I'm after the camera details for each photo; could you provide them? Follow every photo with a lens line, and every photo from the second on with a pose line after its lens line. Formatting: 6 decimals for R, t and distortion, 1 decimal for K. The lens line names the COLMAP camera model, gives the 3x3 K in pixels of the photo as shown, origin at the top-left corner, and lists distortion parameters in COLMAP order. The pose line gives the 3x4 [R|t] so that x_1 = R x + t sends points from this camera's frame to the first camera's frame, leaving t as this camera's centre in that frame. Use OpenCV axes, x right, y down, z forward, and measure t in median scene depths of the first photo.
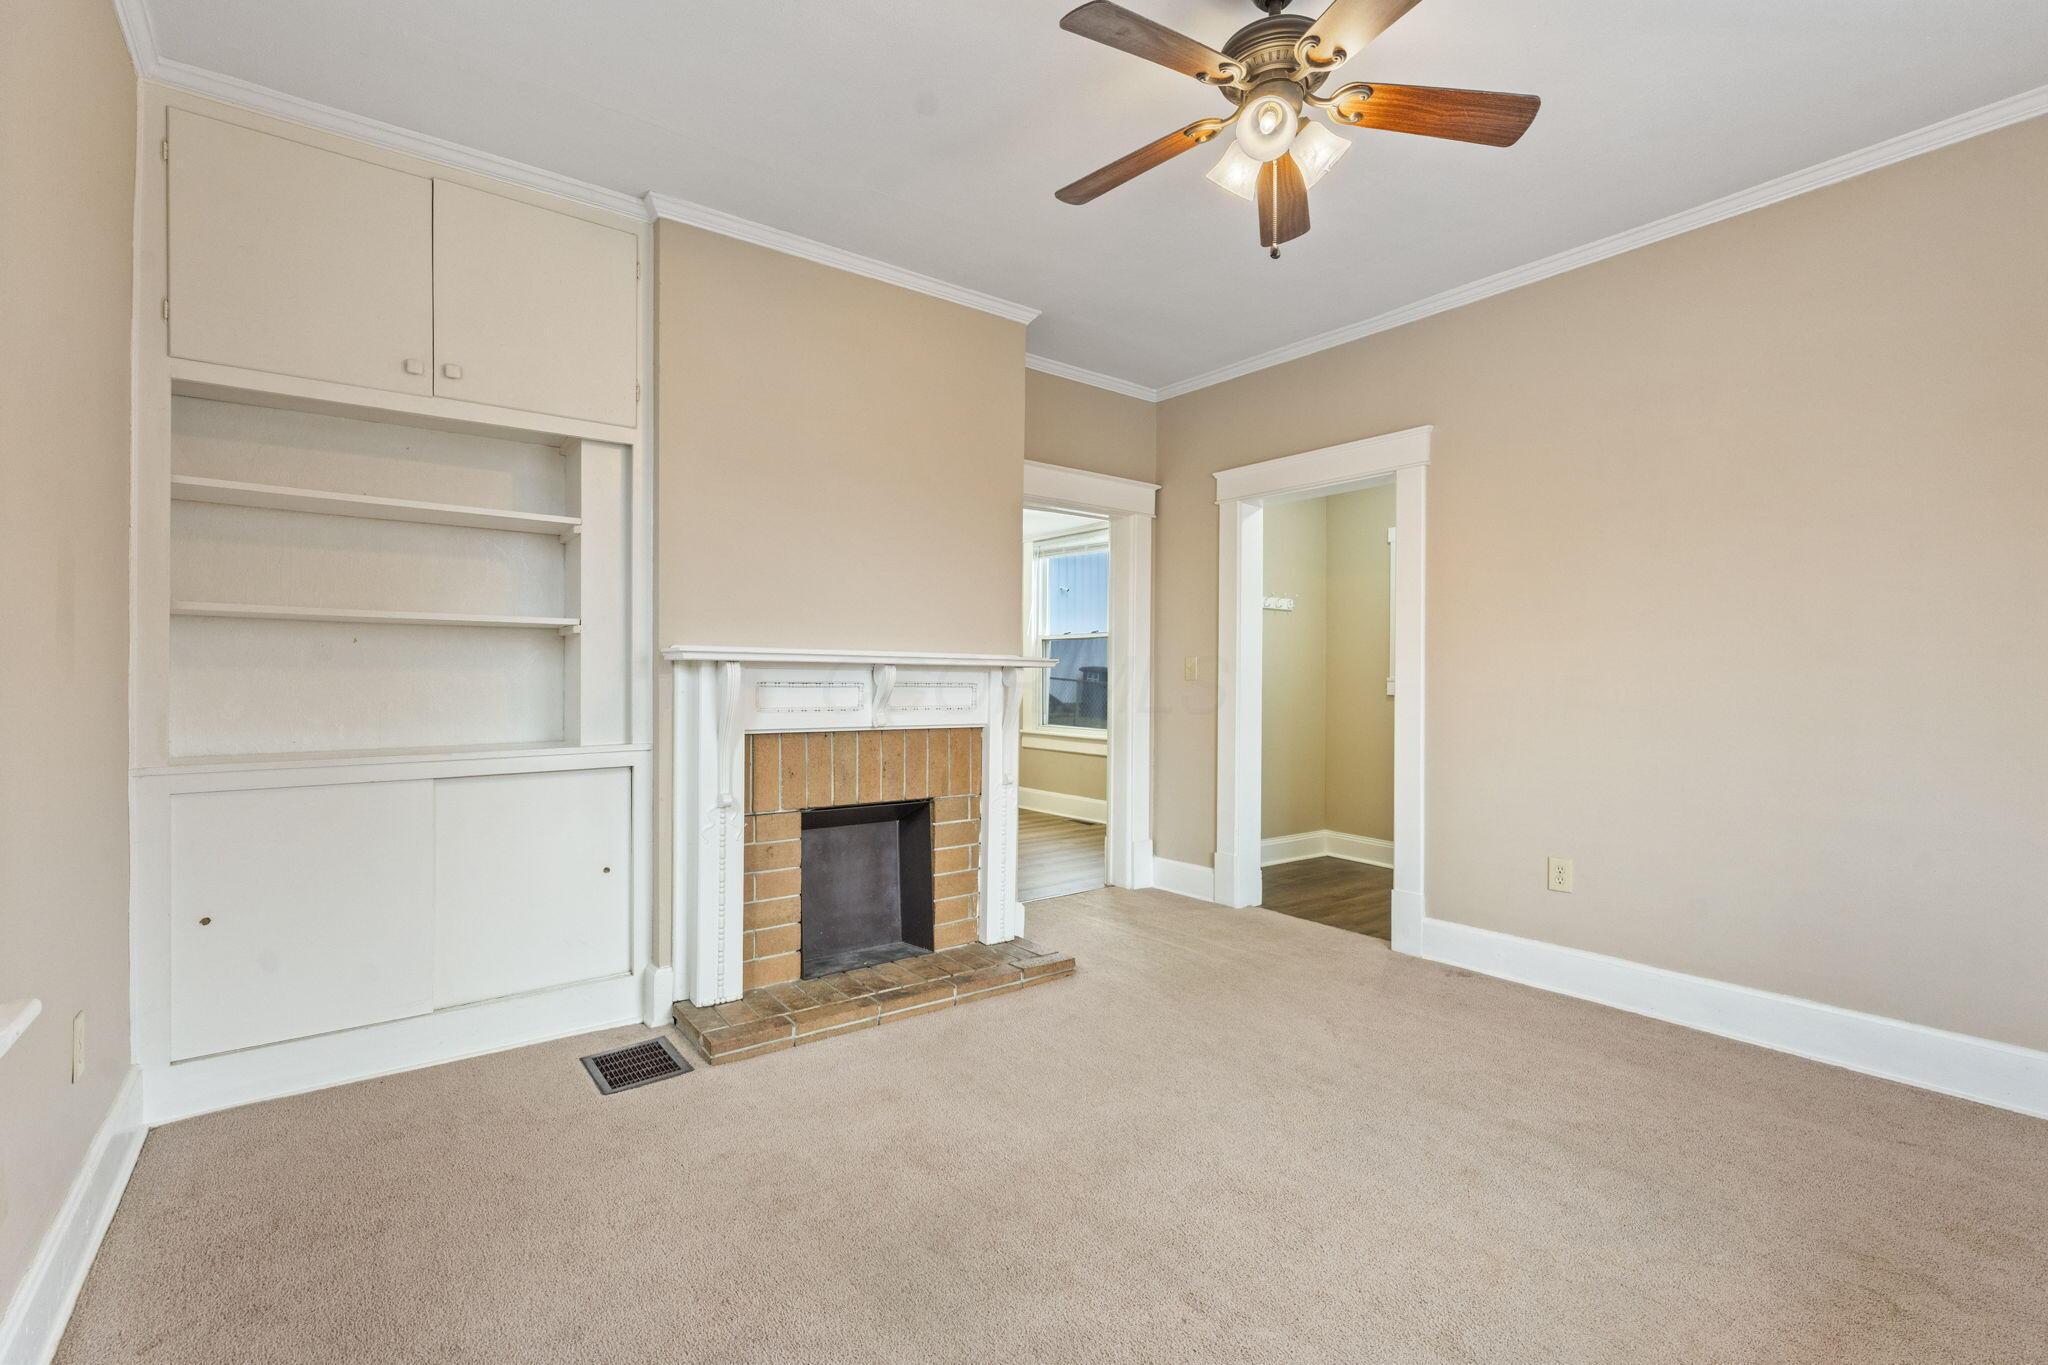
lens RADIAL K [[916.2, 0, 1008.7], [0, 916.2, 678.7], [0, 0, 1]] dist [0.000257, -0.000253]
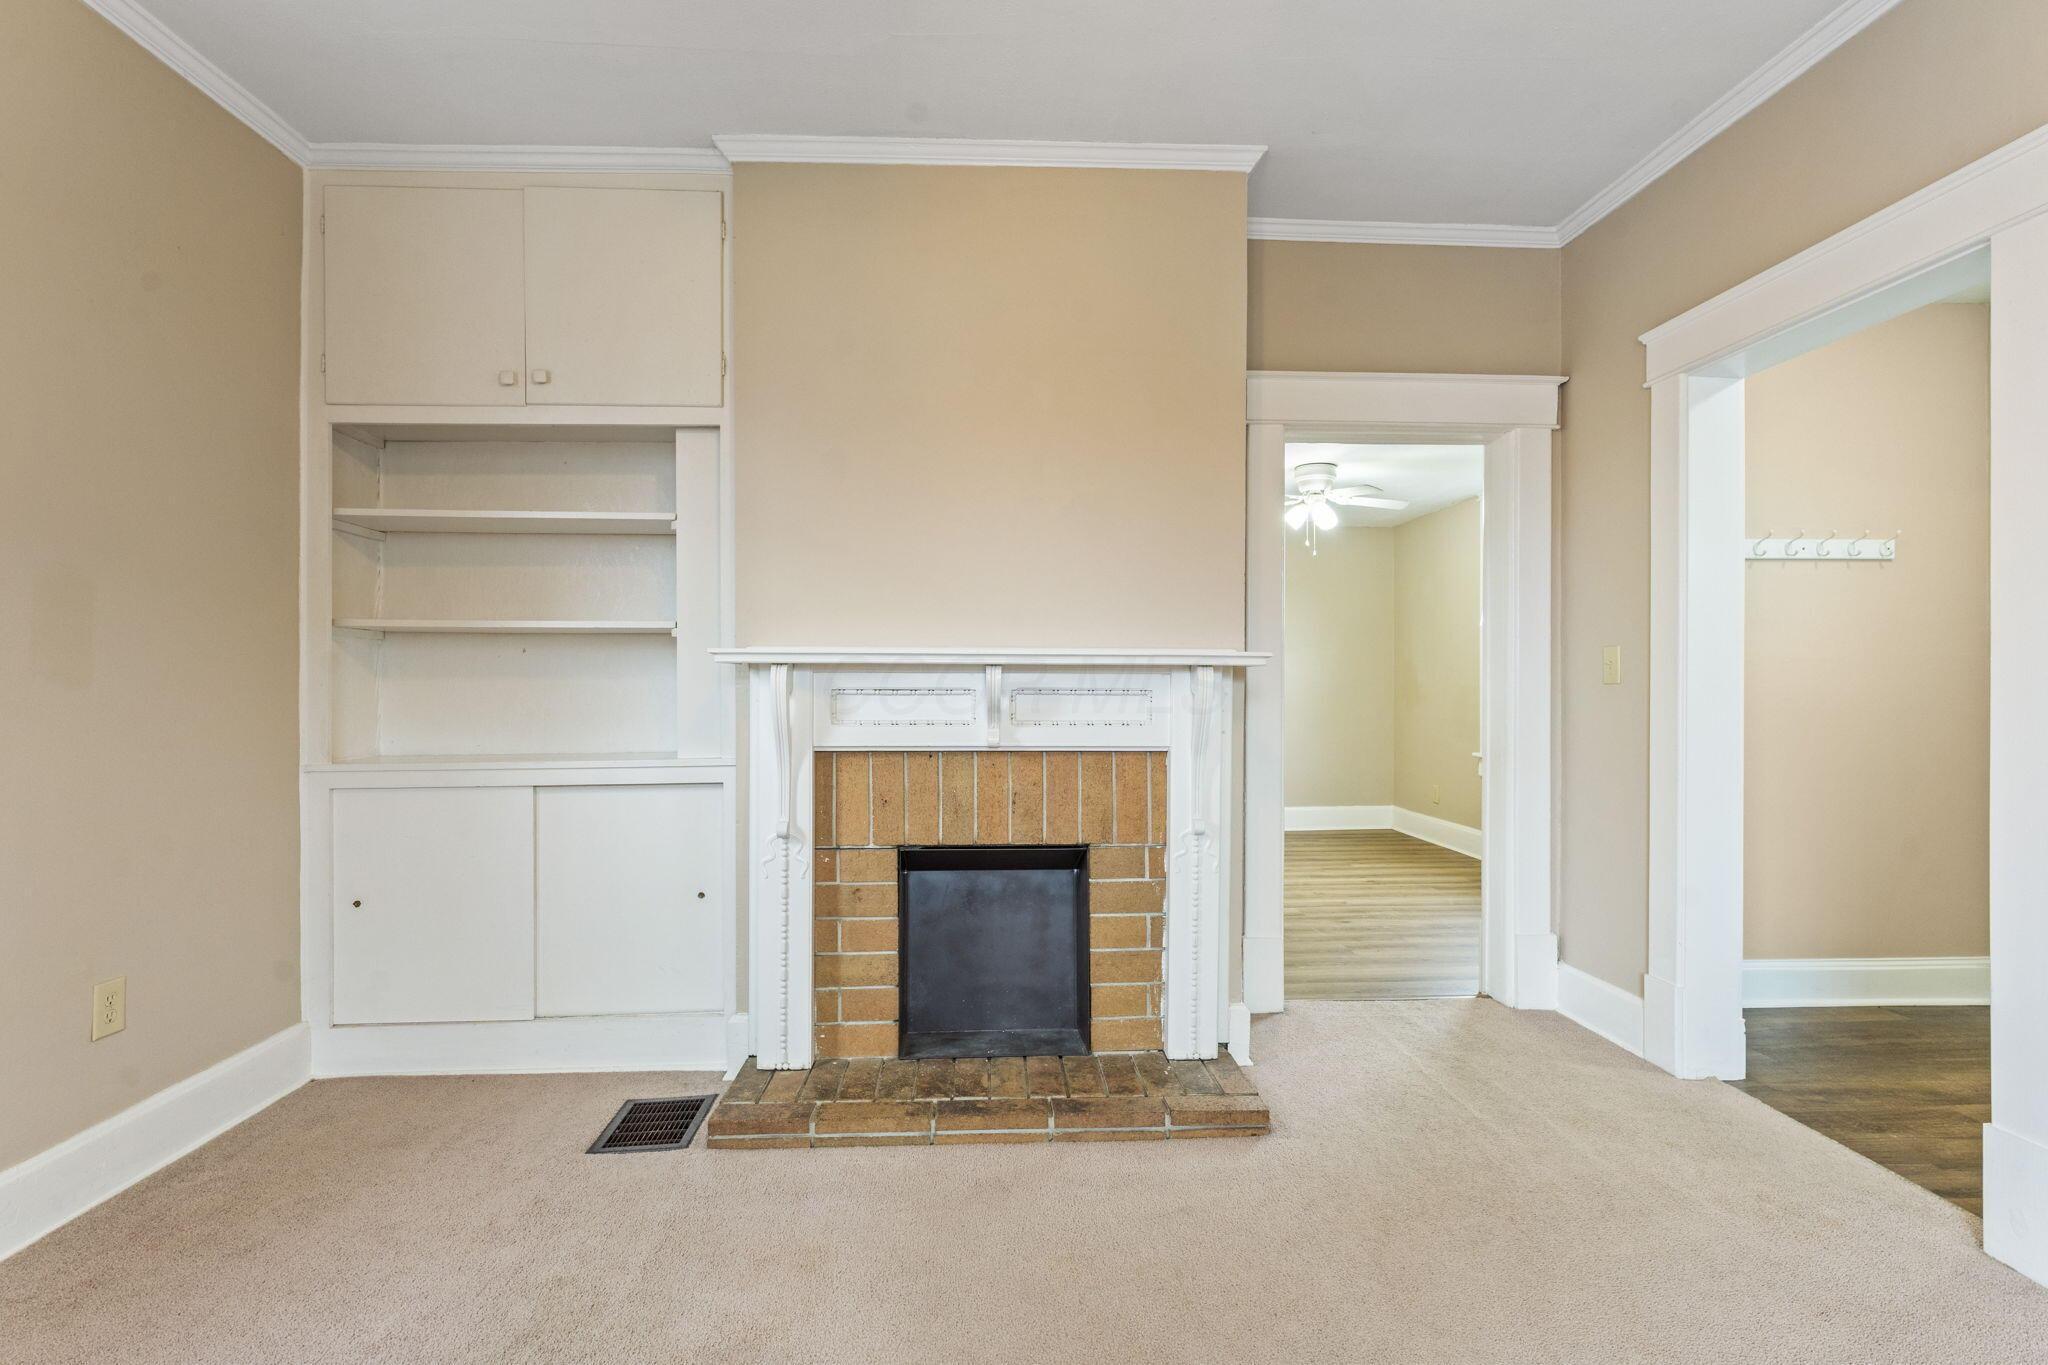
lens RADIAL K [[956.6, 0, 1024.0], [0, 956.6, 682.5], [0, 0, 1]] dist [-0.000654, -0.000358]
pose [[0.826447, -0.005927, -0.562983, 0.330504], [0.004601, 0.999982, -0.003774, 0.002092], [0.562996, 0.000529, 0.826460, 0.356894]]
